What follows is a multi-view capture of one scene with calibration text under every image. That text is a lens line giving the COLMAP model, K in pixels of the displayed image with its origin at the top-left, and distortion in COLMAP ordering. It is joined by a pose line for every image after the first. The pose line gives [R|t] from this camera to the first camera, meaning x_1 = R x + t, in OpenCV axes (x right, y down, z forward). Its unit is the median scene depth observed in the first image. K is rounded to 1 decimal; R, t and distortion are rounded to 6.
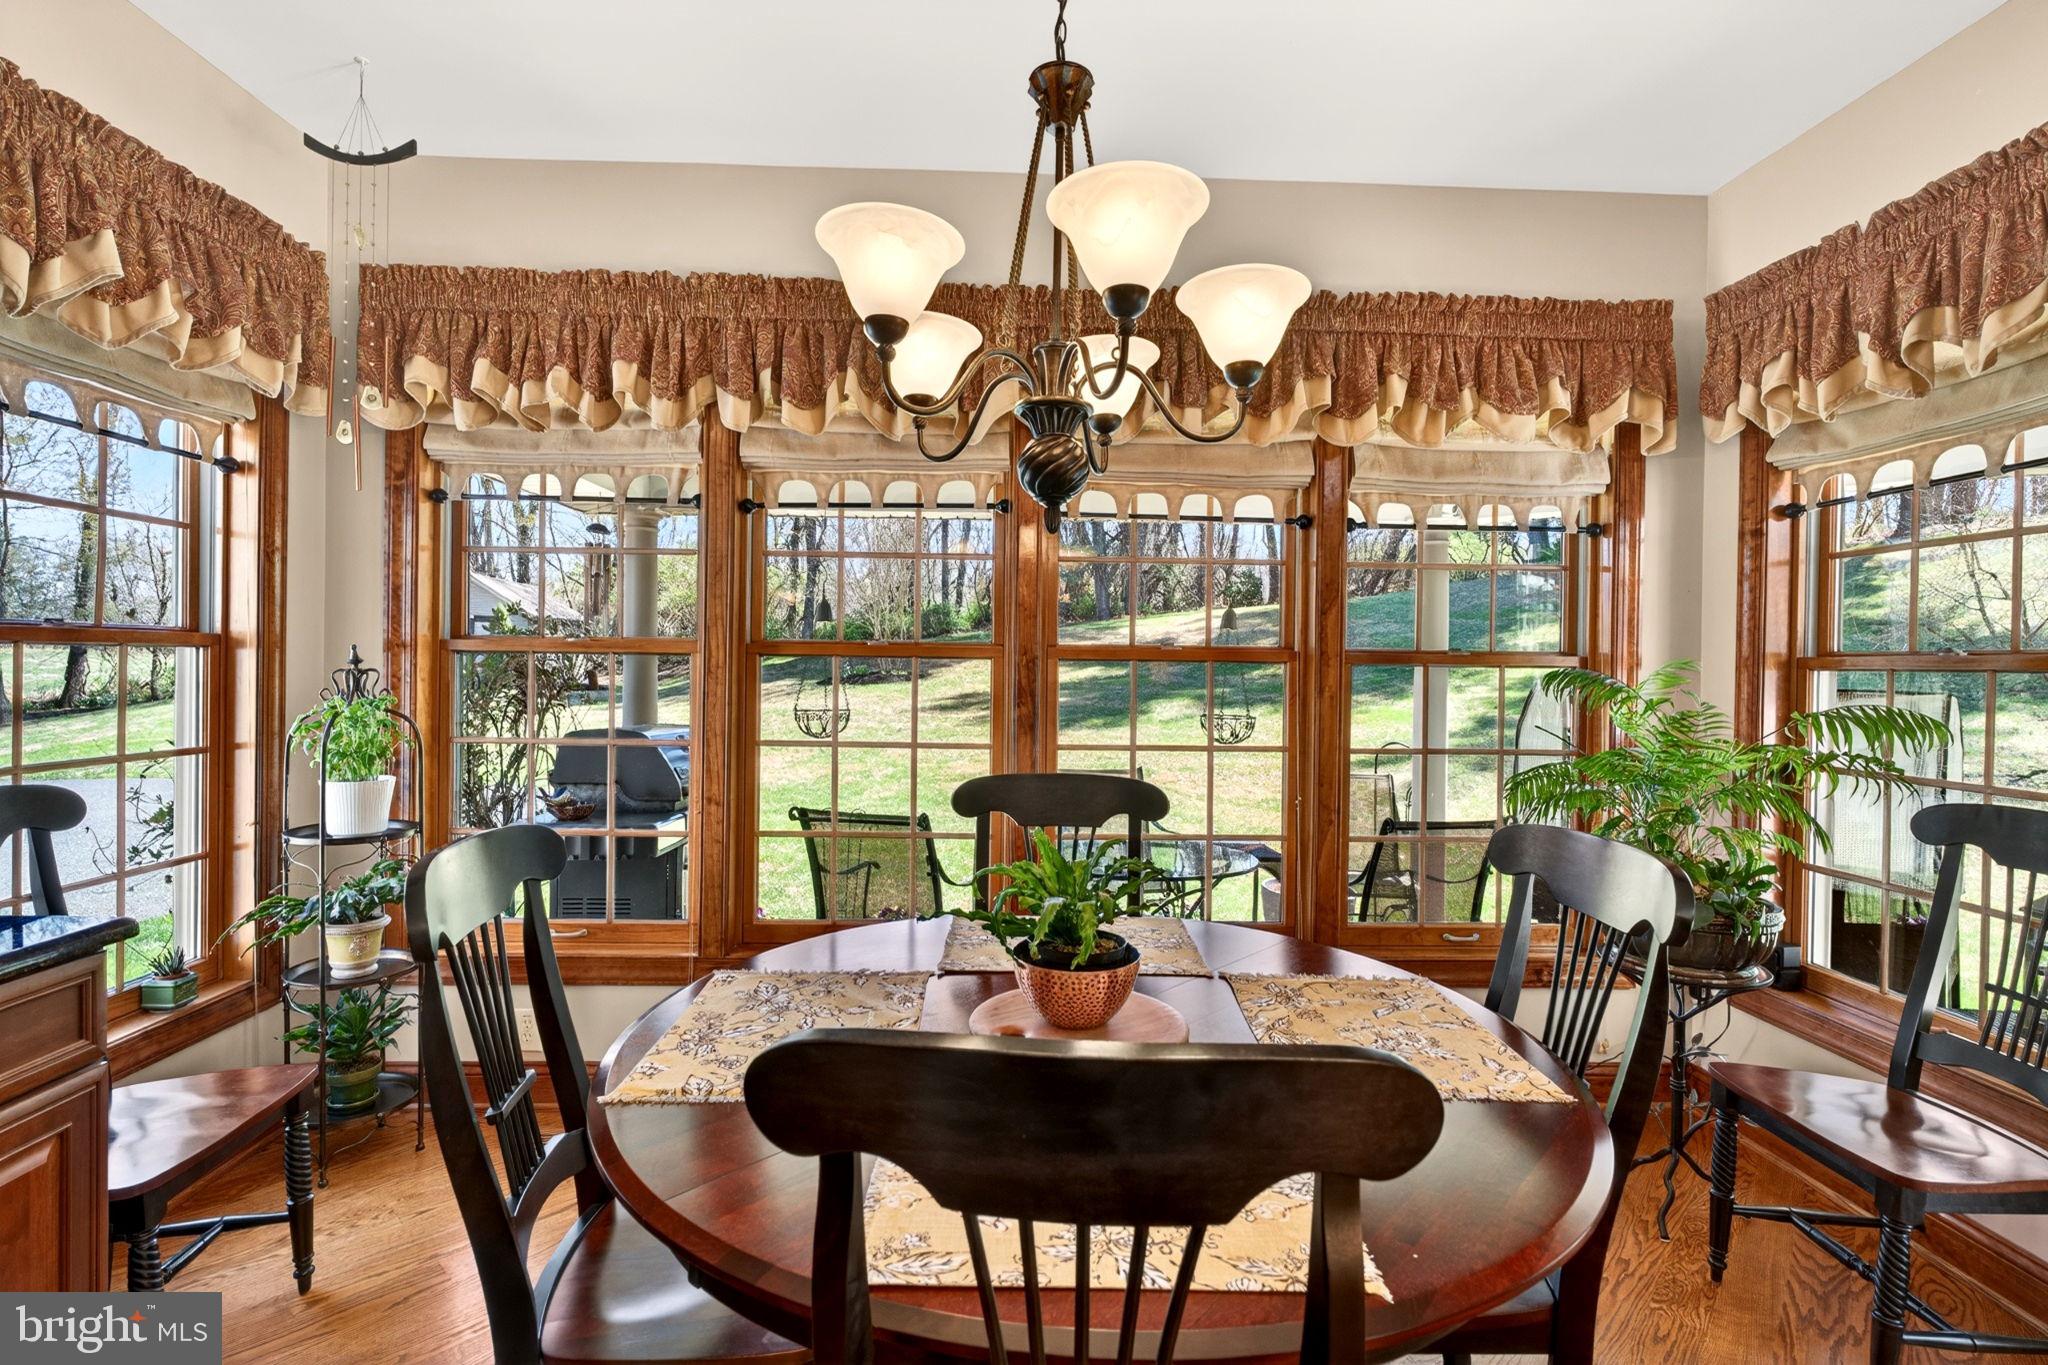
lens RADIAL K [[955.6, 0, 1021.9], [0, 955.6, 674.7], [0, 0, 1]] dist [-0.003488, -0.000054]
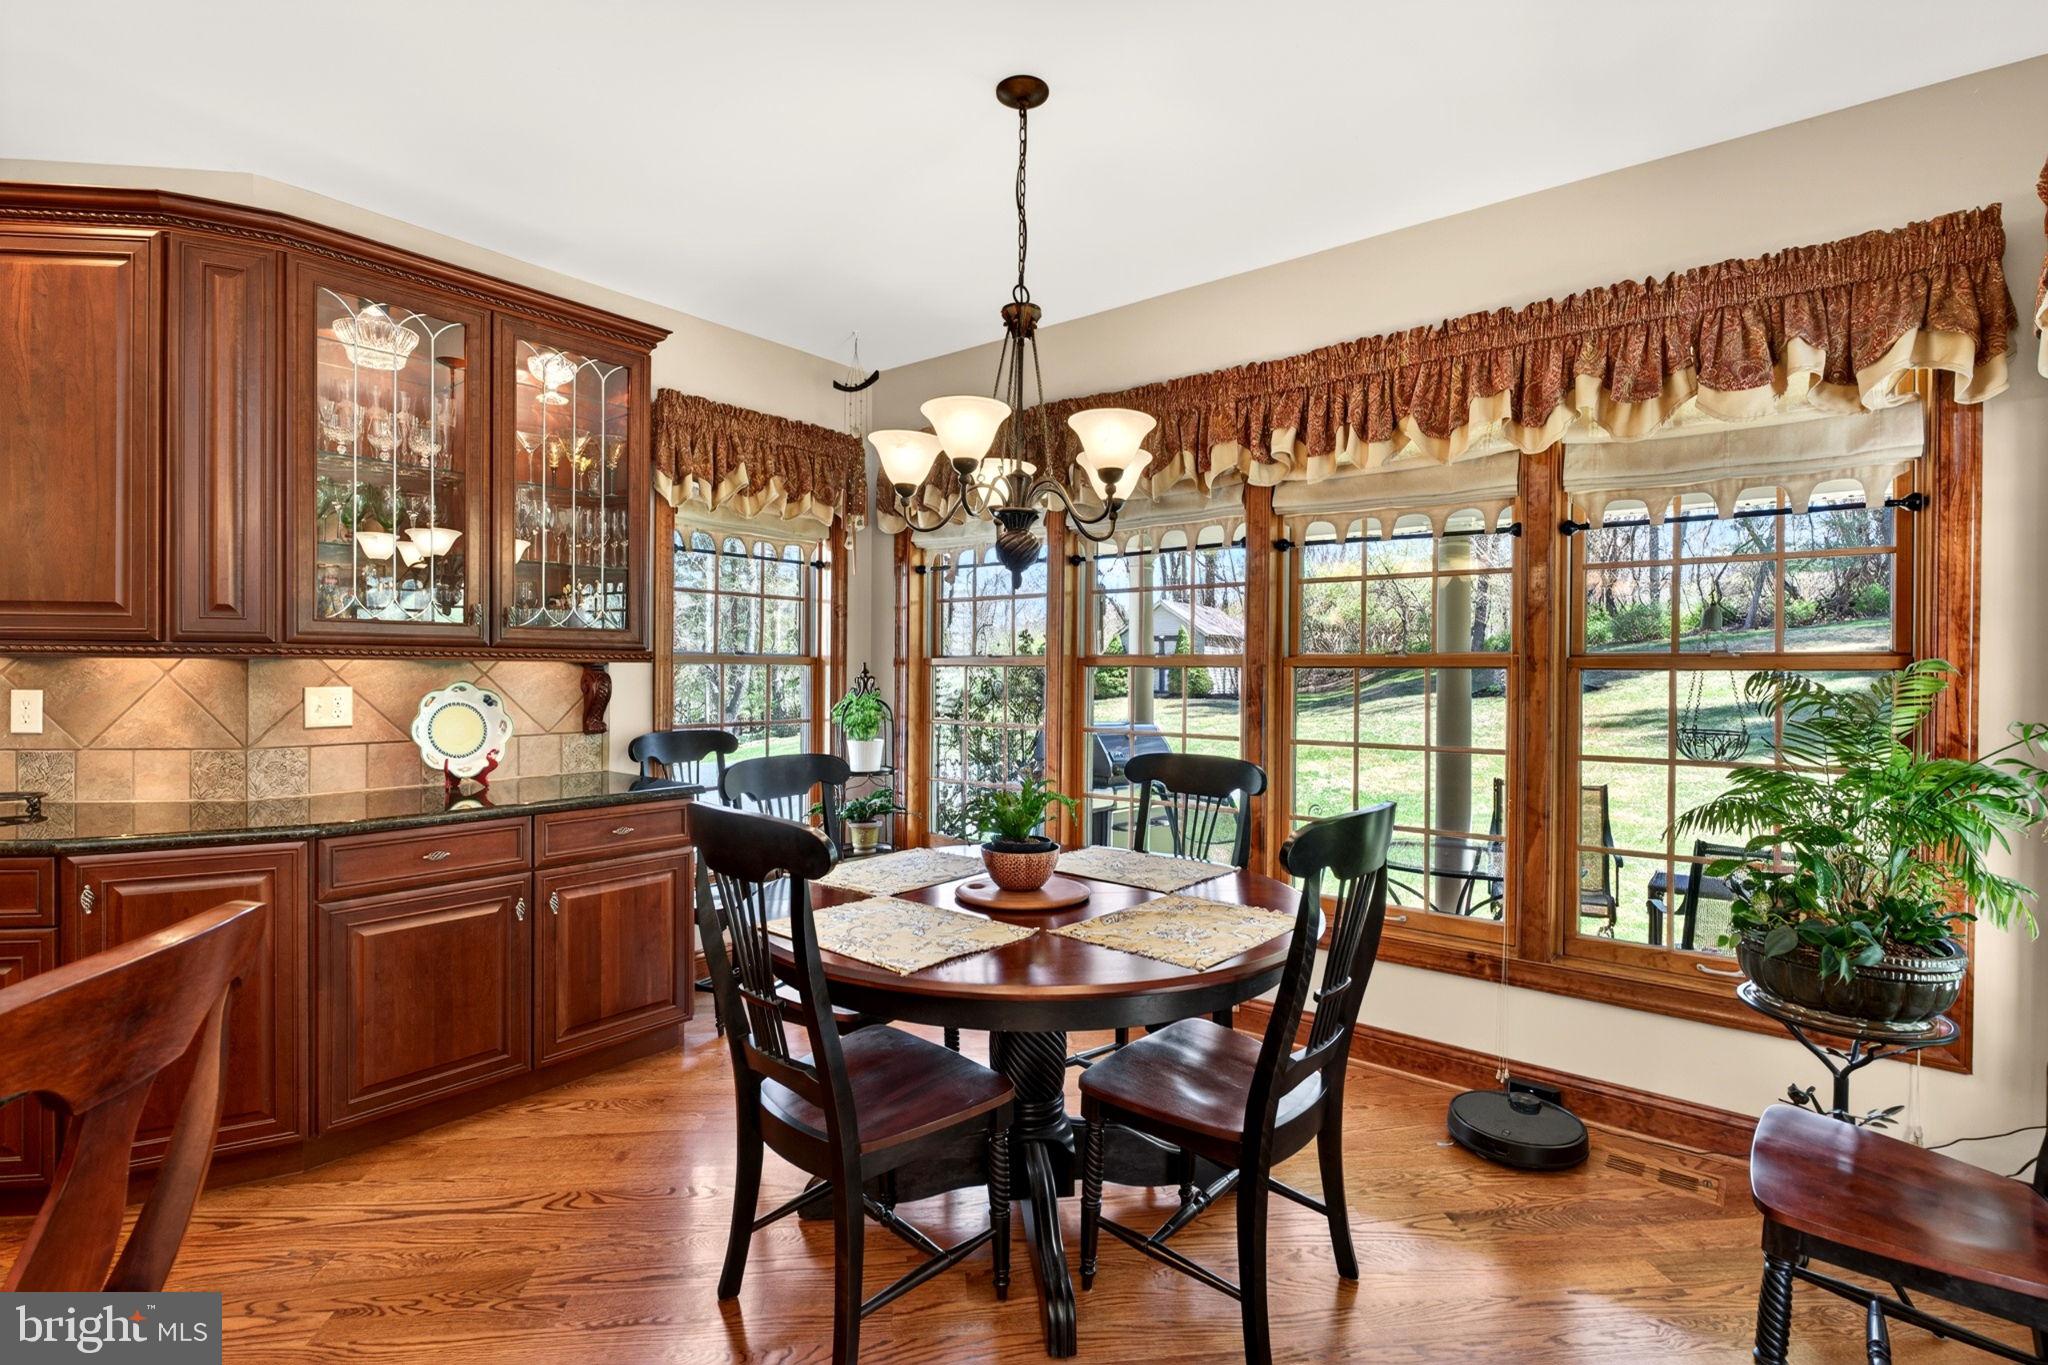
lens RADIAL K [[955.6, 0, 1018.5], [0, 955.6, 681.7], [0, 0, 1]] dist [-0.003488, -0.000054]
pose [[0.758143, 0.000178, -0.652088, 0.597580], [-0.004366, 0.999979, -0.004802, 0.010022], [0.652074, 0.006488, 0.758128, -0.124899]]
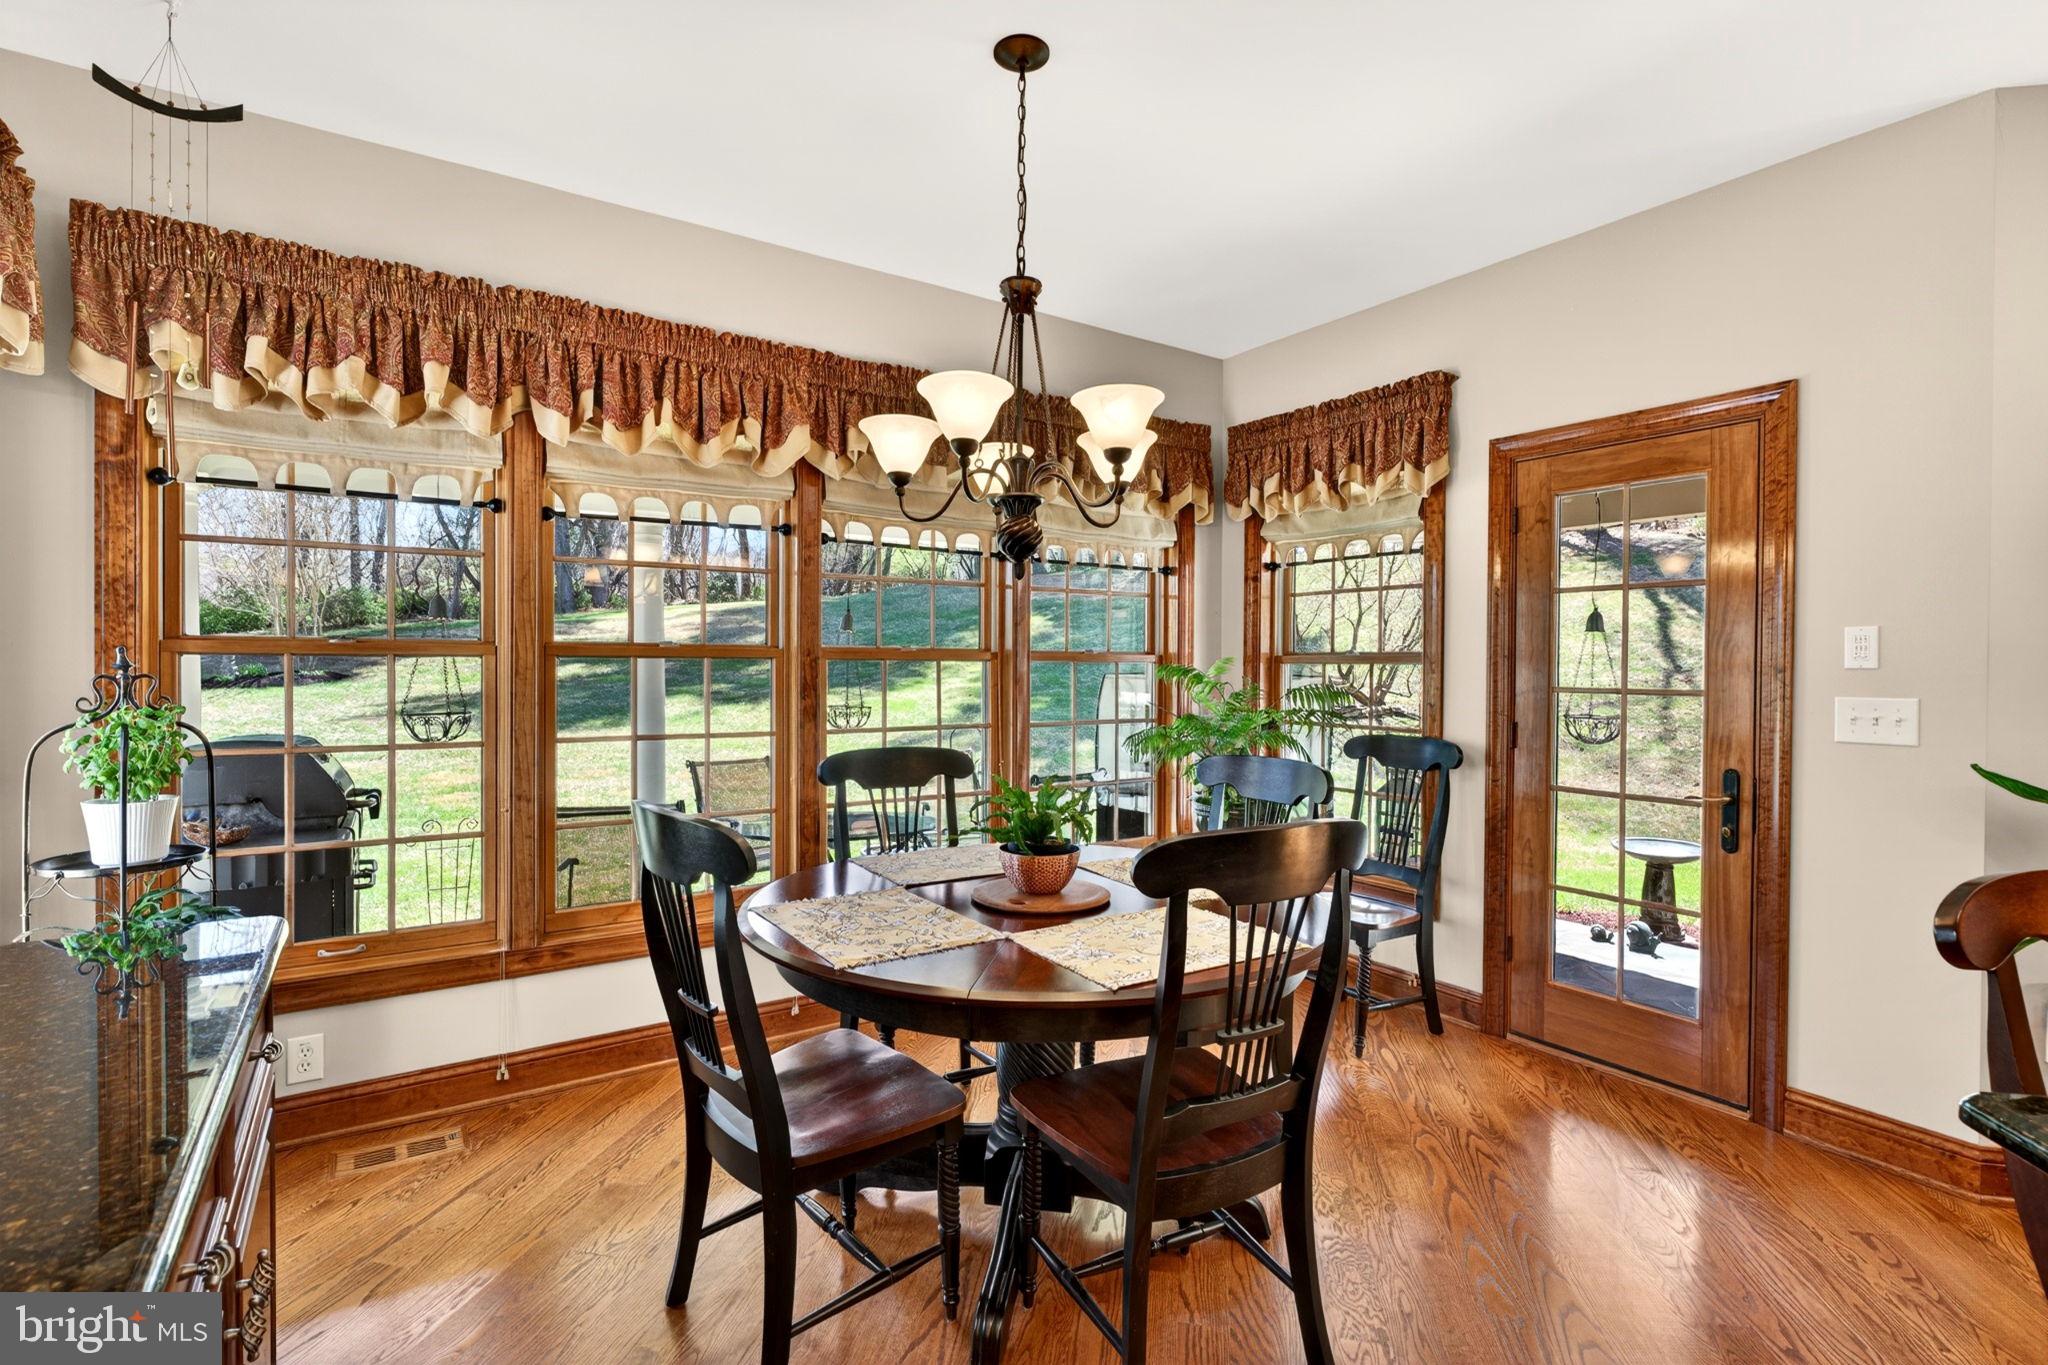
lens RADIAL K [[955.6, 0, 1016.0], [0, 955.6, 679.3], [0, 0, 1]] dist [-0.003488, -0.000054]
pose [[0.849906, -0.016332, 0.526682, -0.427677], [0.011139, 0.999853, 0.013030, -0.003753], [-0.526817, -0.005207, 0.849963, -0.164755]]
